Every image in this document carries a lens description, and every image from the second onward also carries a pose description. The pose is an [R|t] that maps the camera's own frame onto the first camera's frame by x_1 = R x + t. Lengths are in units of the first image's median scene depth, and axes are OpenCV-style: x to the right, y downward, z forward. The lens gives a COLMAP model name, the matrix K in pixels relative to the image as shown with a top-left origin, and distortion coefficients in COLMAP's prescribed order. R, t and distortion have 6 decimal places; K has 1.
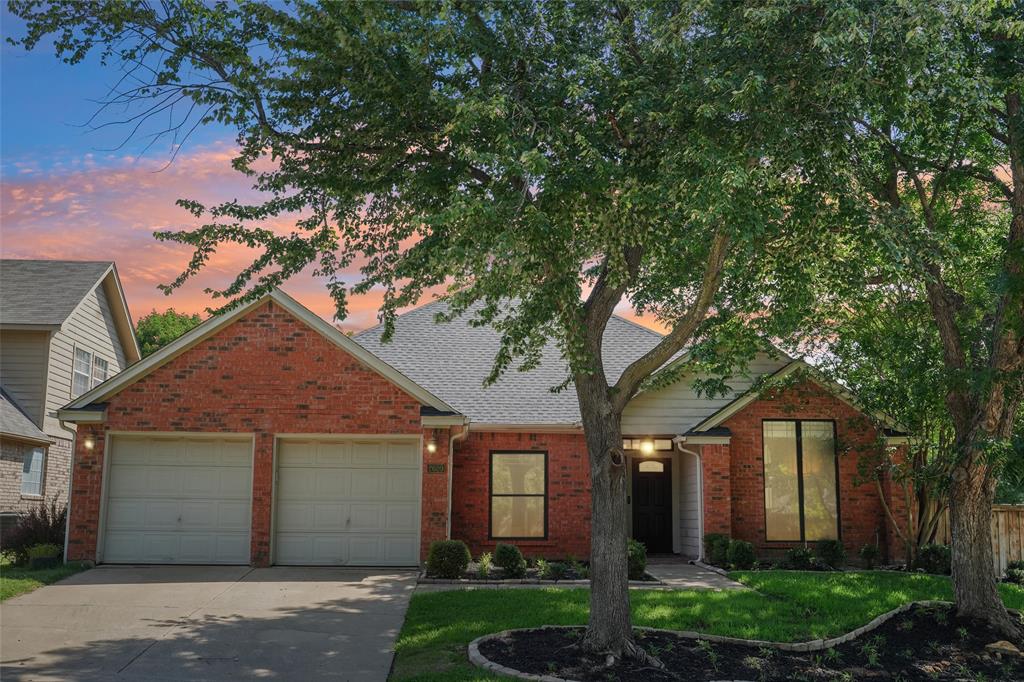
lens RADIAL K [[1126.2, 0, 515.6], [0, 1126.2, 336.5], [0, 0, 1]] dist [0.004330, 0.000406]
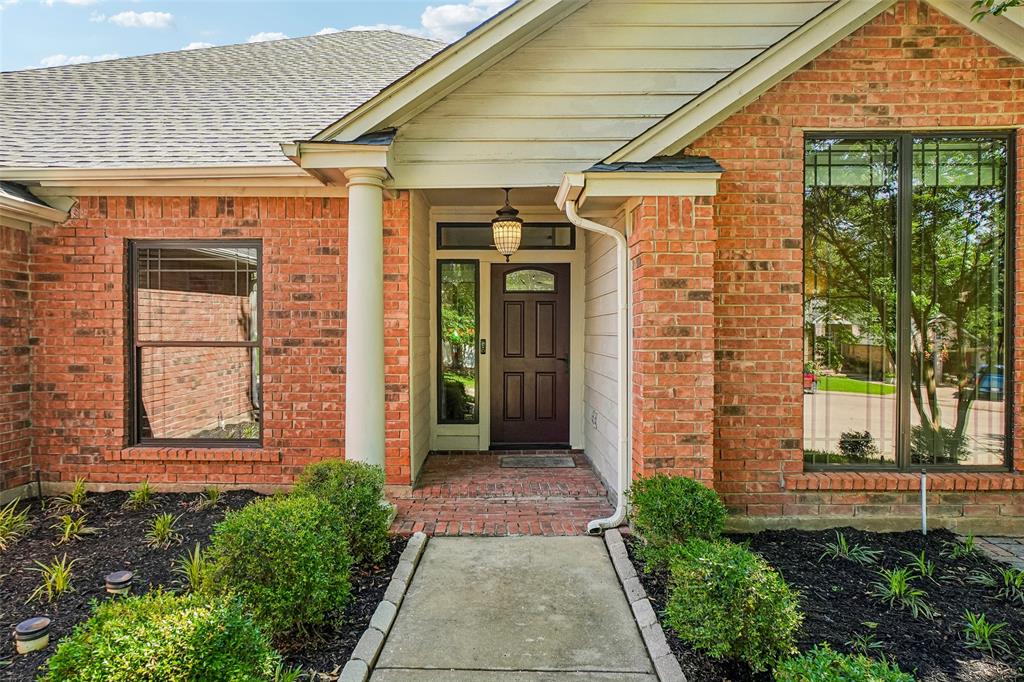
lens RADIAL K [[589.0, 0, 509.2], [0, 589.0, 343.8], [0, 0, 1]] dist [-0.017125, 0.000418]
pose [[0.999203, -0.004461, -0.039668, 0.133670], [0.011499, 0.983781, 0.179004, 0.105407], [0.038226, -0.179318, 0.983048, 0.807810]]
